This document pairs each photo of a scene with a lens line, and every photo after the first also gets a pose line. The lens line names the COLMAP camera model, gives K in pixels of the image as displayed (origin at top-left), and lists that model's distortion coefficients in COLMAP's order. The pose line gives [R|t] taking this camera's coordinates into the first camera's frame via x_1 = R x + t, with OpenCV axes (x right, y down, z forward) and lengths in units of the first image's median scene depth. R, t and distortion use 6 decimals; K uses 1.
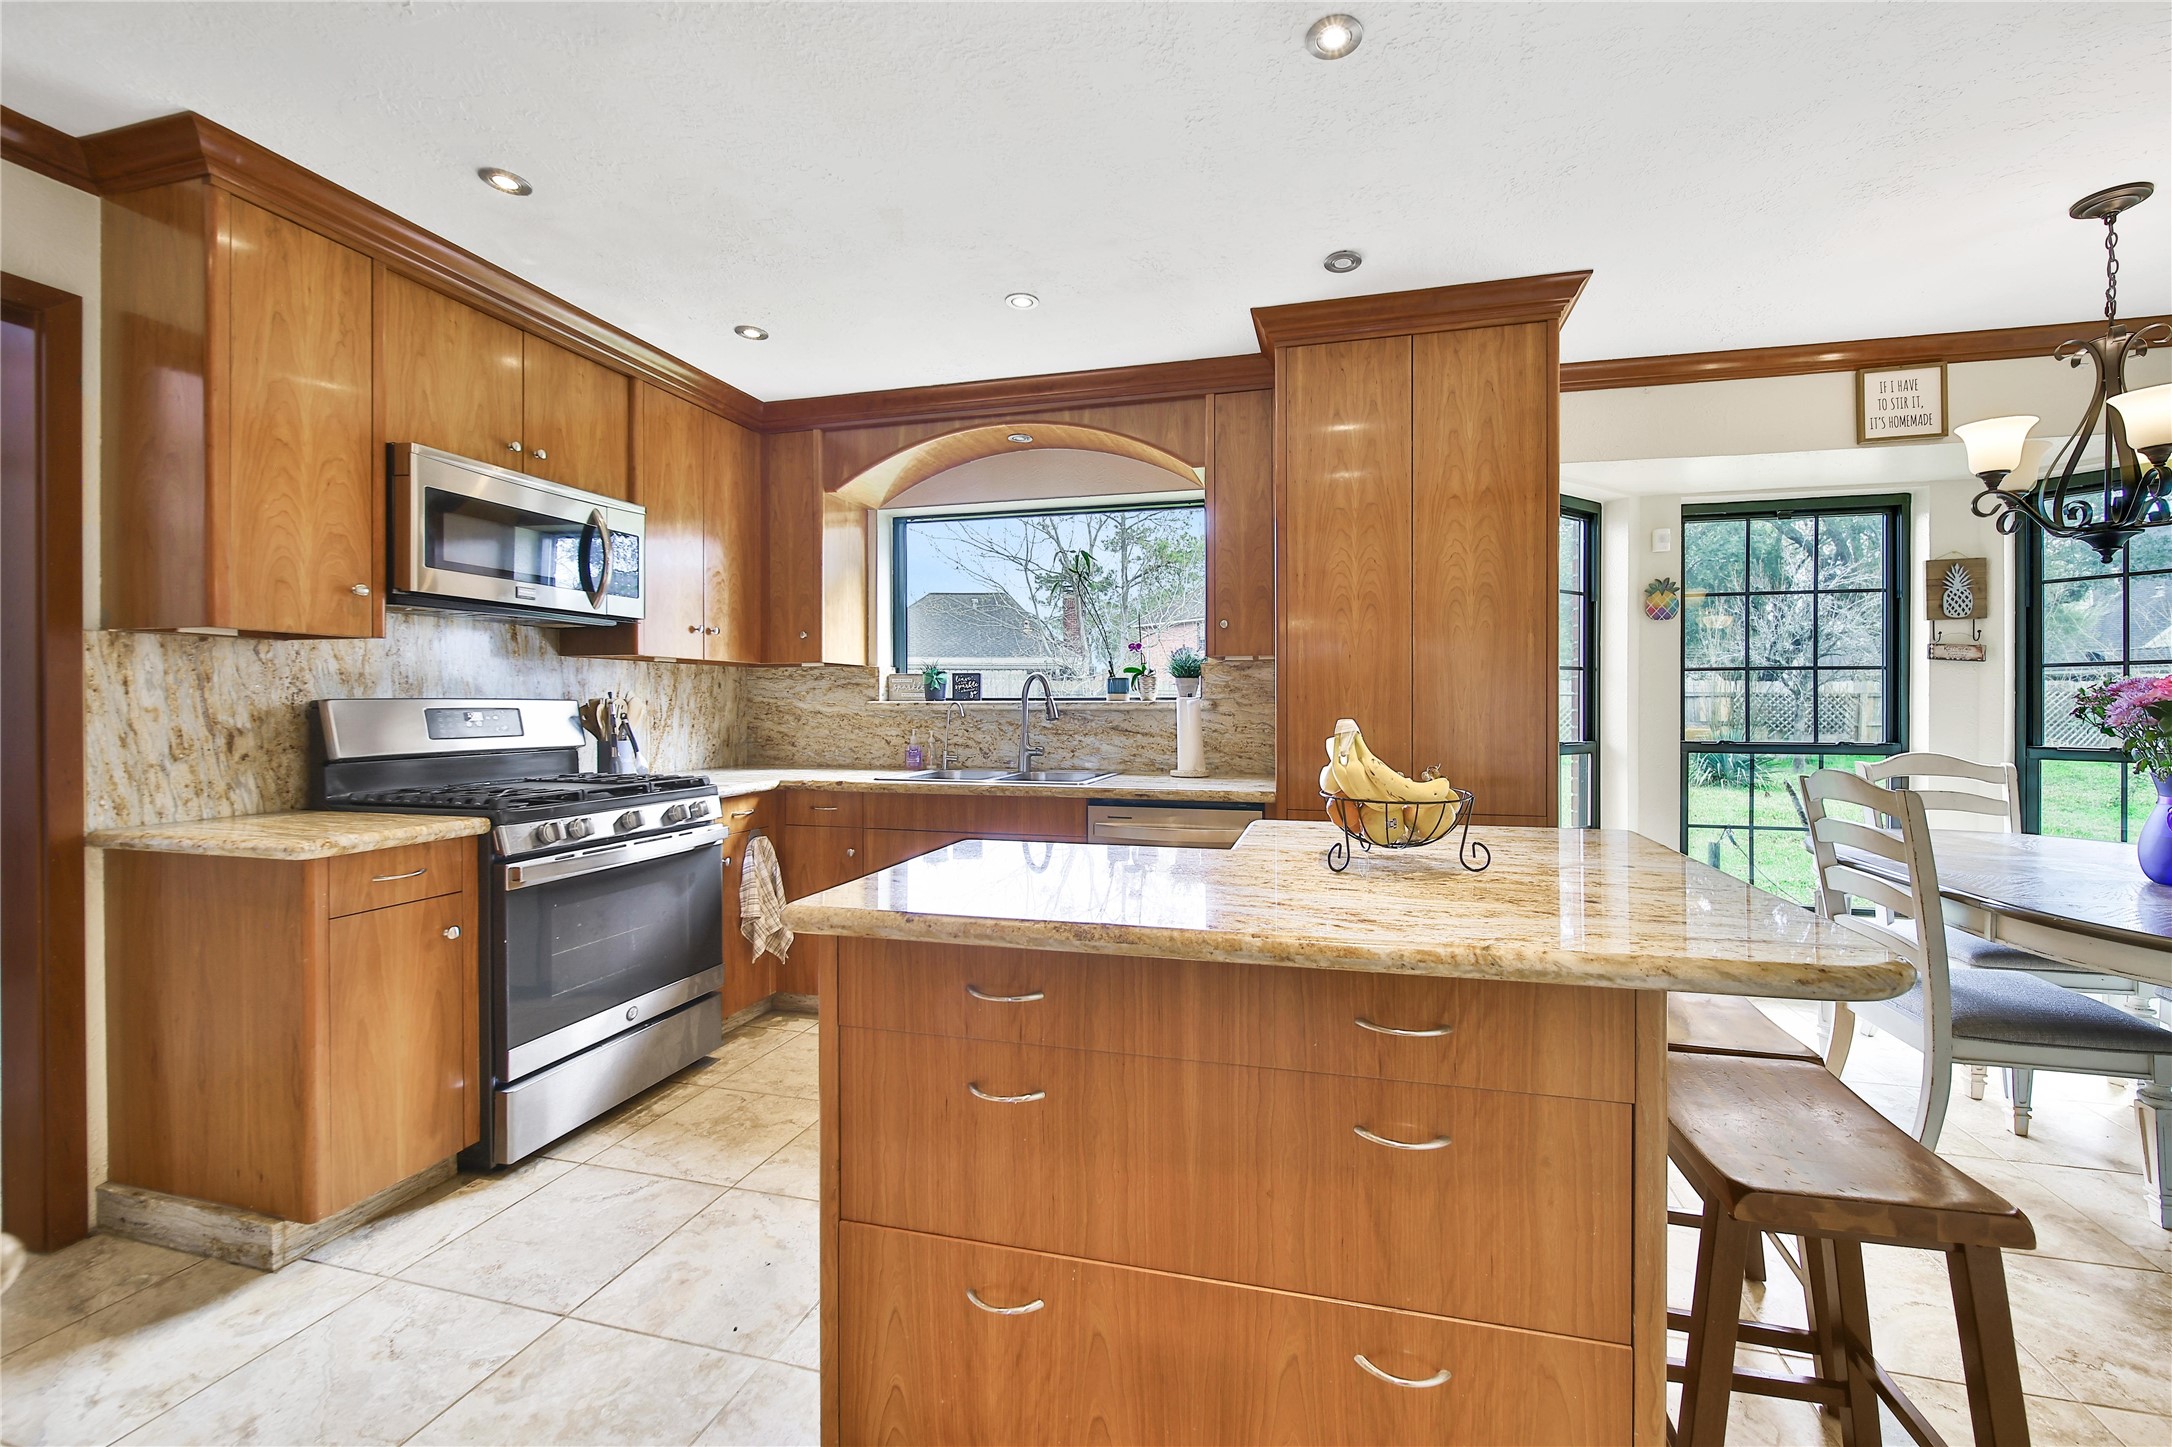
lens RADIAL K [[873.5, 0, 1107.6], [0, 873.5, 704.3], [0, 0, 1]] dist [0.001292, -0.000025]
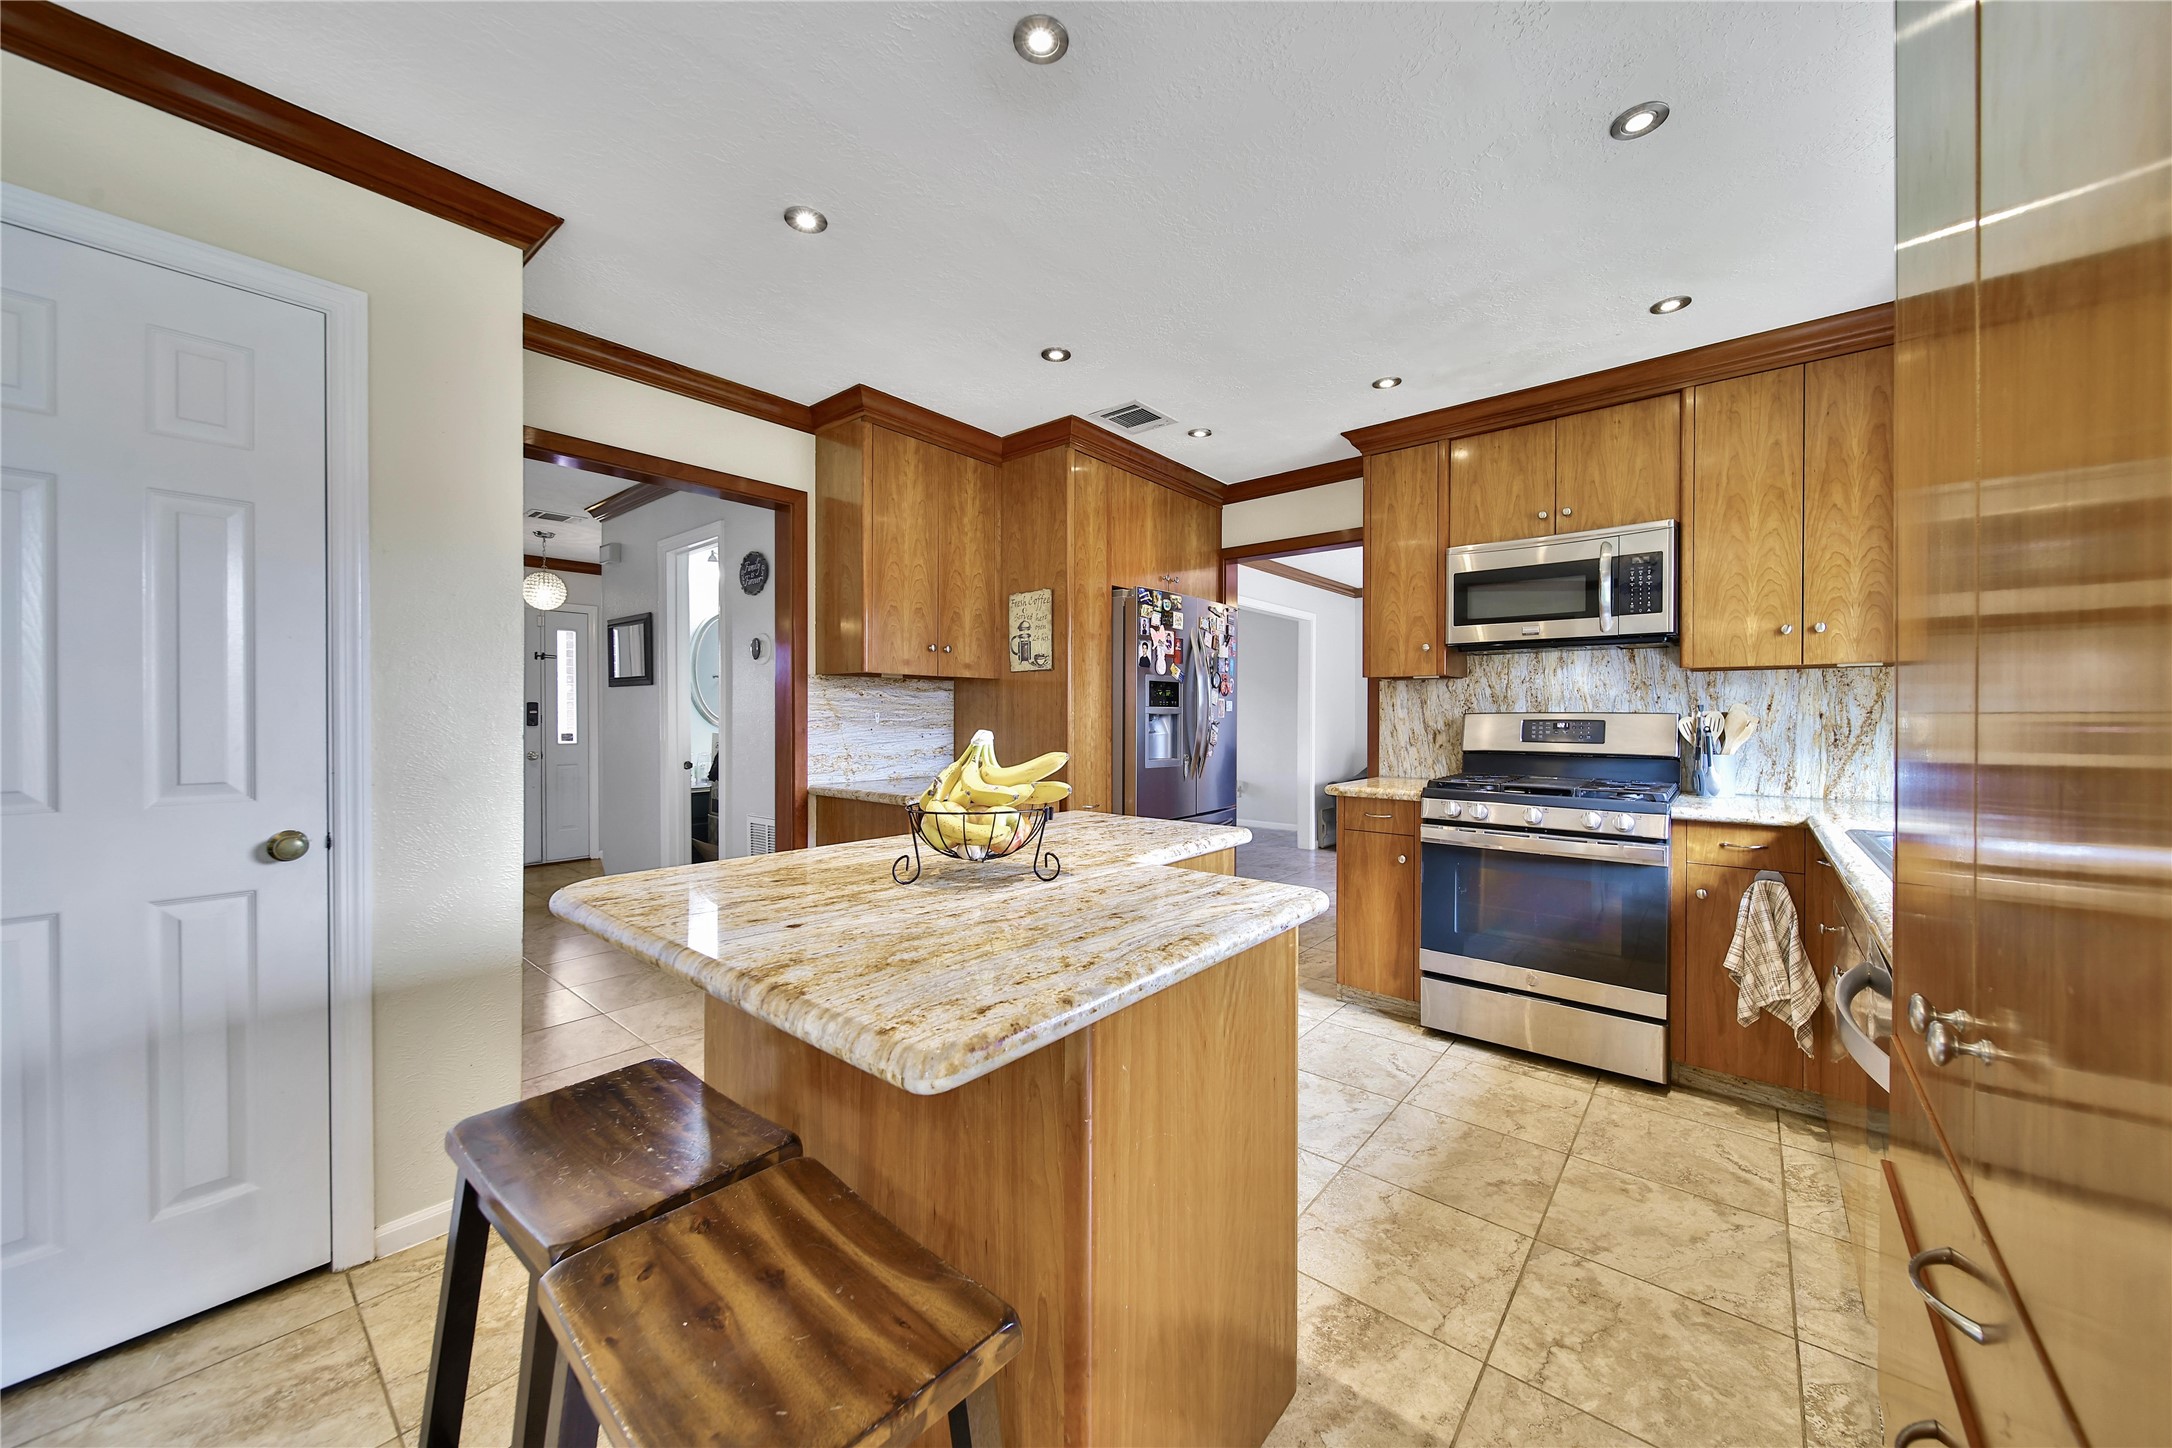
lens RADIAL K [[790.6, 0, 1080.5], [0, 790.6, 720.0], [0, 0, 1]] dist [-0.002703, -0.000203]
pose [[-0.447086, 0.007720, -0.894458, 0.573322], [-0.000443, 0.999961, 0.008852, -0.004916], [0.894491, 0.004354, -0.447065, 0.792461]]
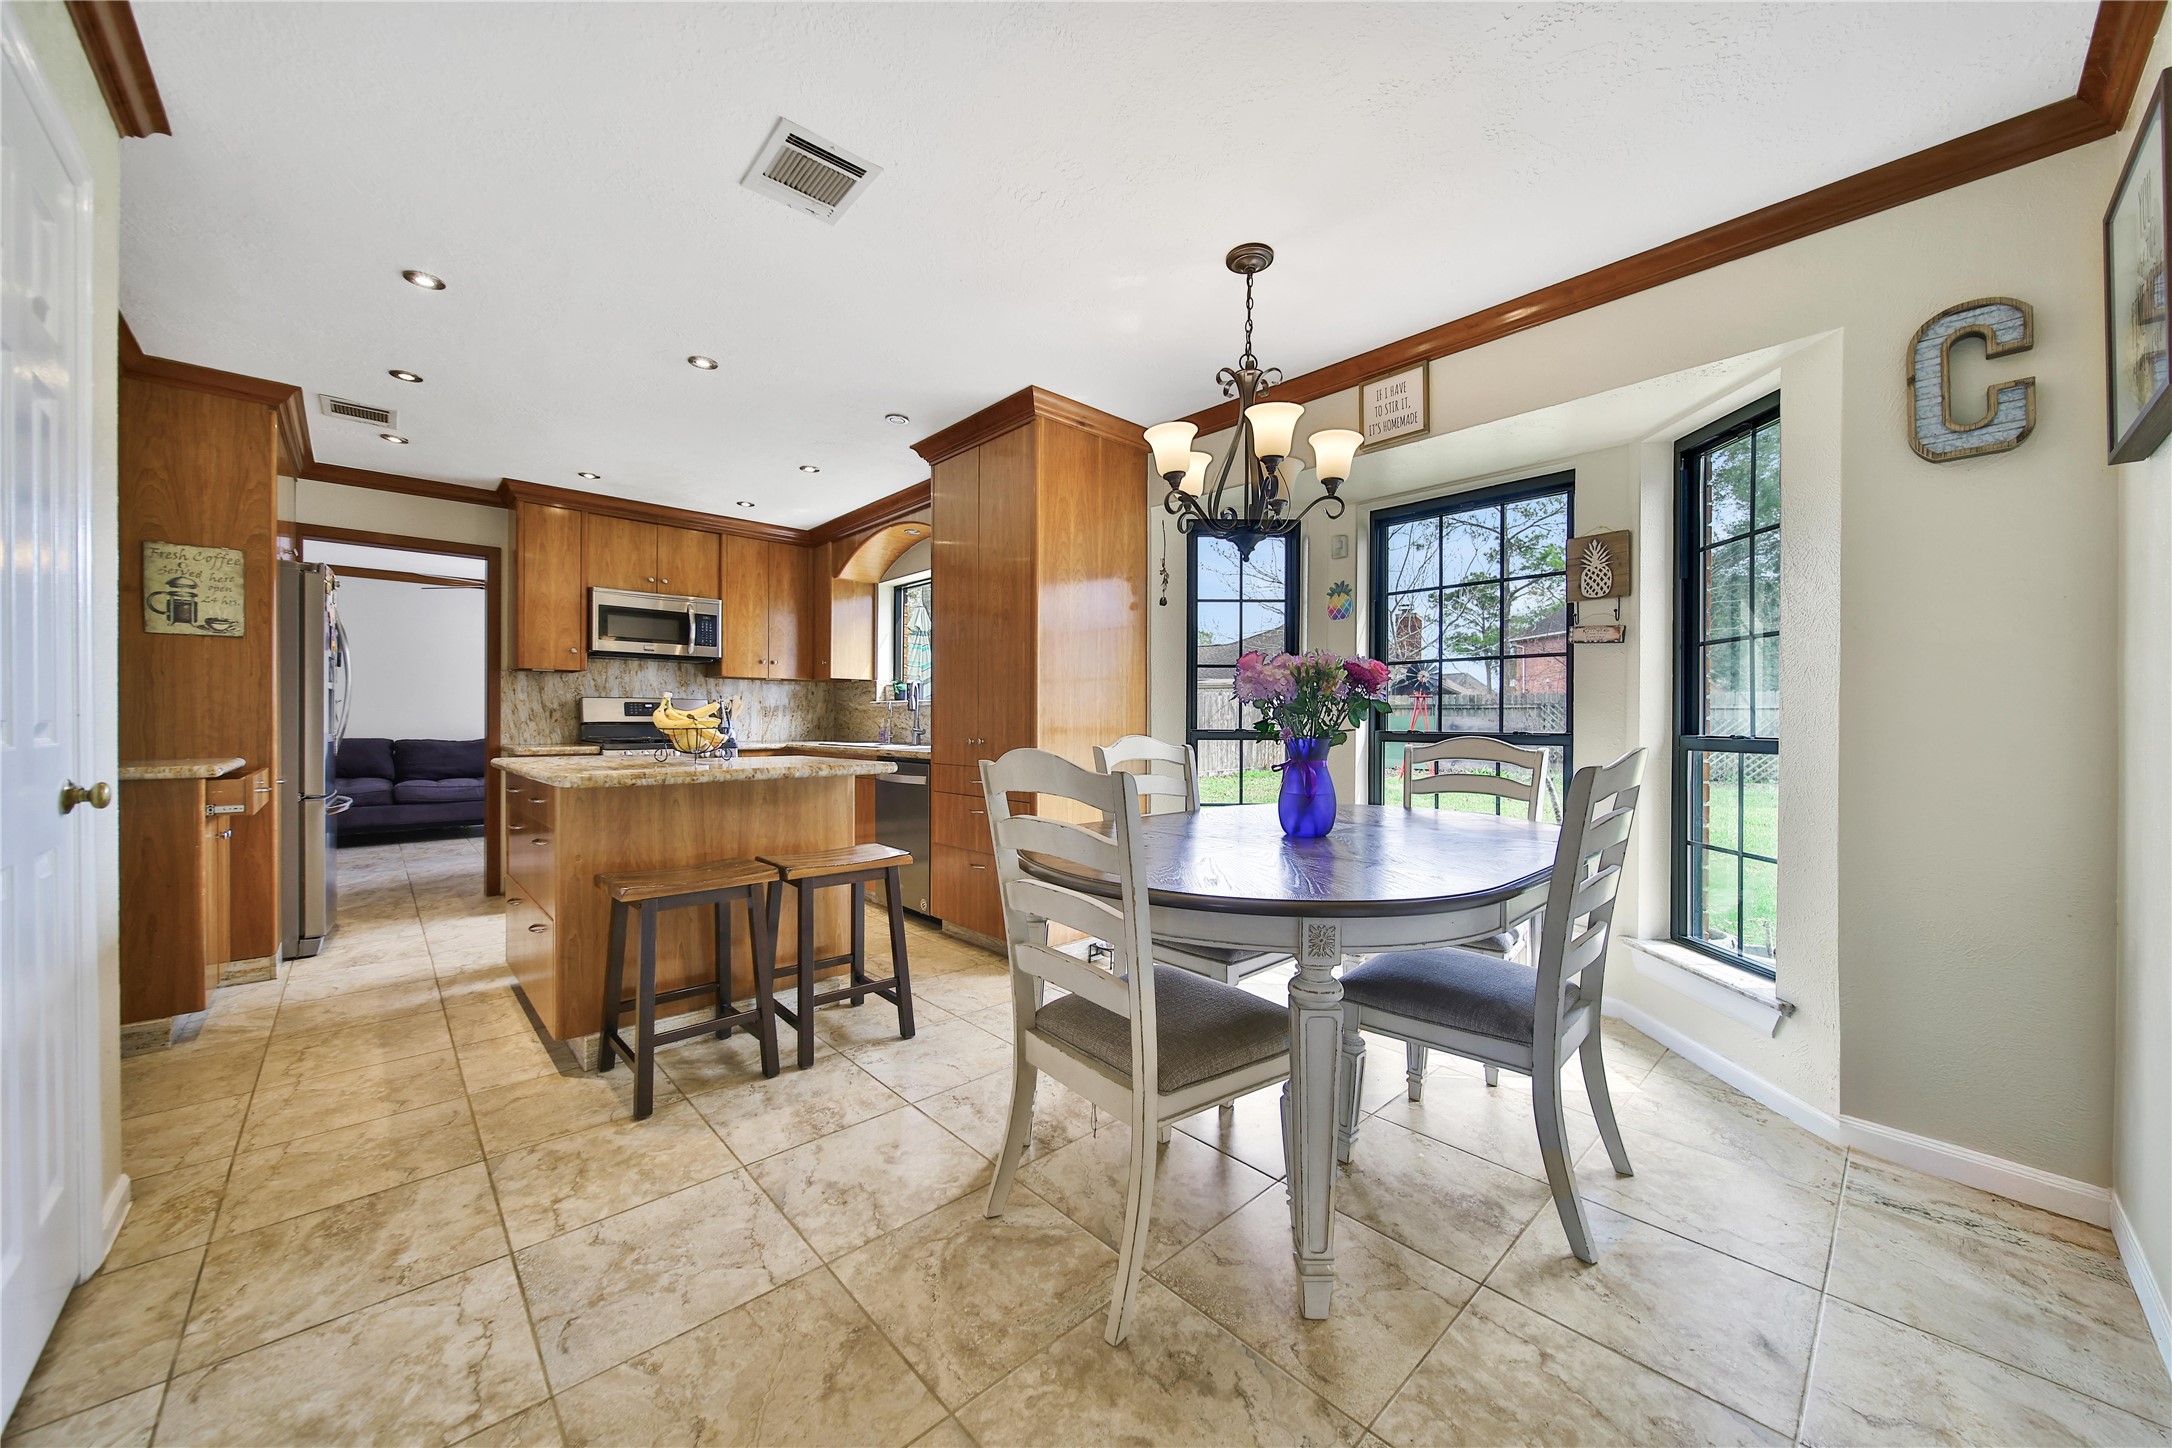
lens RADIAL K [[790.6, 0, 1081.5], [0, 790.6, 712.5], [0, 0, 1]] dist [-0.002703, -0.000203]
pose [[0.825977, -0.001697, -0.563701, 1.113528], [-0.005820, 0.999916, -0.011539, 0.040494], [0.563674, 0.012812, 0.825898, -0.003587]]
